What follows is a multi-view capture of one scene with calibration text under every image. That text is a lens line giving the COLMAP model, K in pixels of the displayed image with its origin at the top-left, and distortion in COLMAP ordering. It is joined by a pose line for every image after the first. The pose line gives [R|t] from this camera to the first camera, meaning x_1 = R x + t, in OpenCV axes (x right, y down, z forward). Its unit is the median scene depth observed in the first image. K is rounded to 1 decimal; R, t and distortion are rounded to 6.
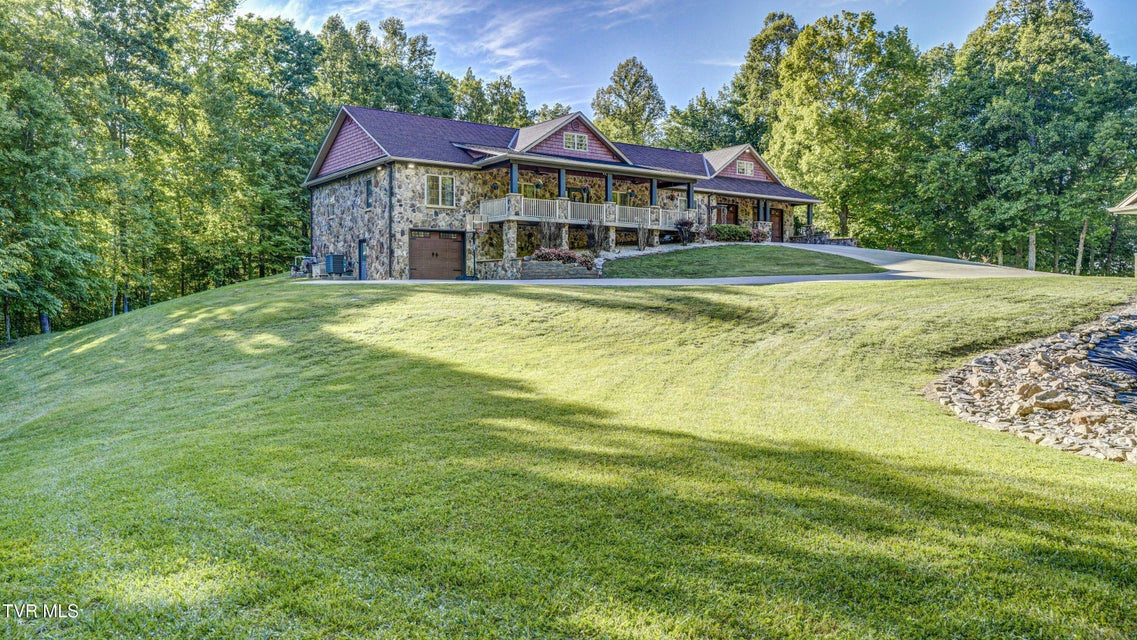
lens RADIAL K [[876.3, 0, 568.5], [0, 876.3, 320.0], [0, 0, 1]] dist [-0.003817, 0.050161]
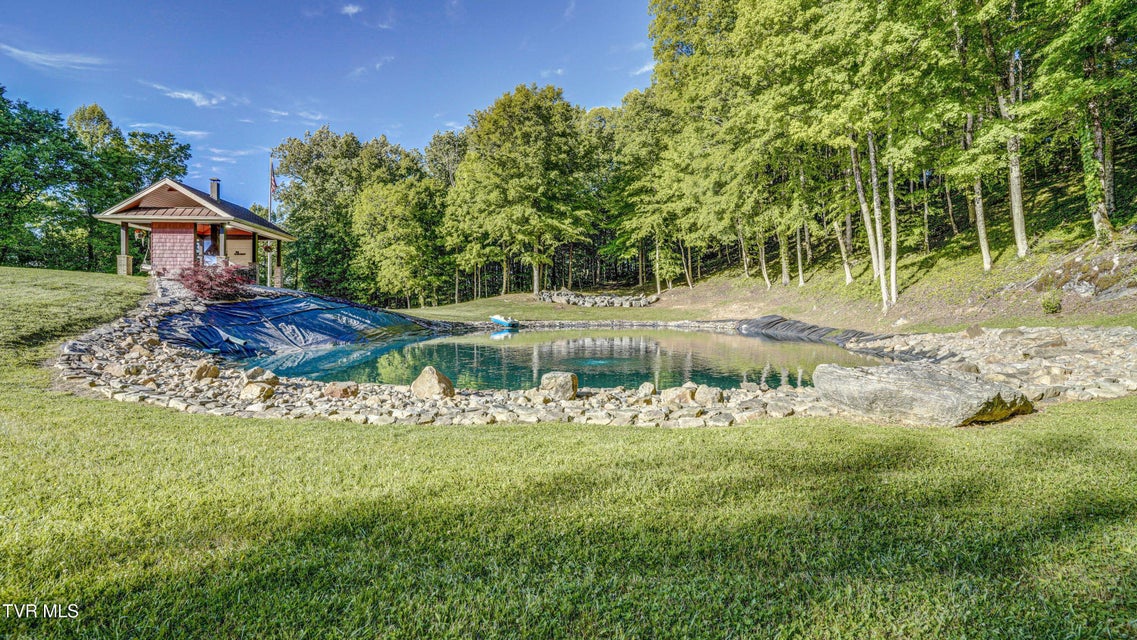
lens RADIAL K [[557.1, 0, 568.5], [0, 557.1, 320.0], [0, 0, 1]] dist [-0.081553, 0.030281]
pose [[0.145207, -0.018954, 0.989220, 0.007890], [0.016996, 0.999717, 0.016660, 0.008331], [-0.989255, 0.014394, 0.145488, 0.210785]]
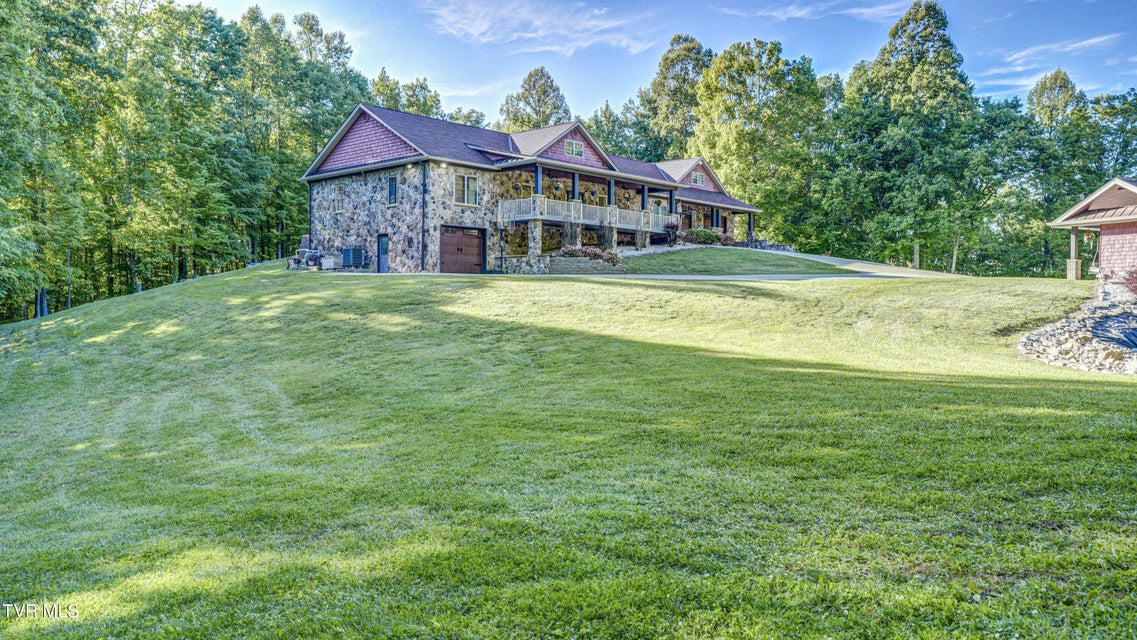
lens RADIAL K [[876.3, 0, 568.5], [0, 876.3, 320.0], [0, 0, 1]] dist [-0.003817, 0.050161]
pose [[0.981073, 0.005701, 0.193553, -0.209347], [-0.004544, 0.999969, -0.006418, 0.014856], [-0.193583, 0.005417, 0.981069, -0.057194]]
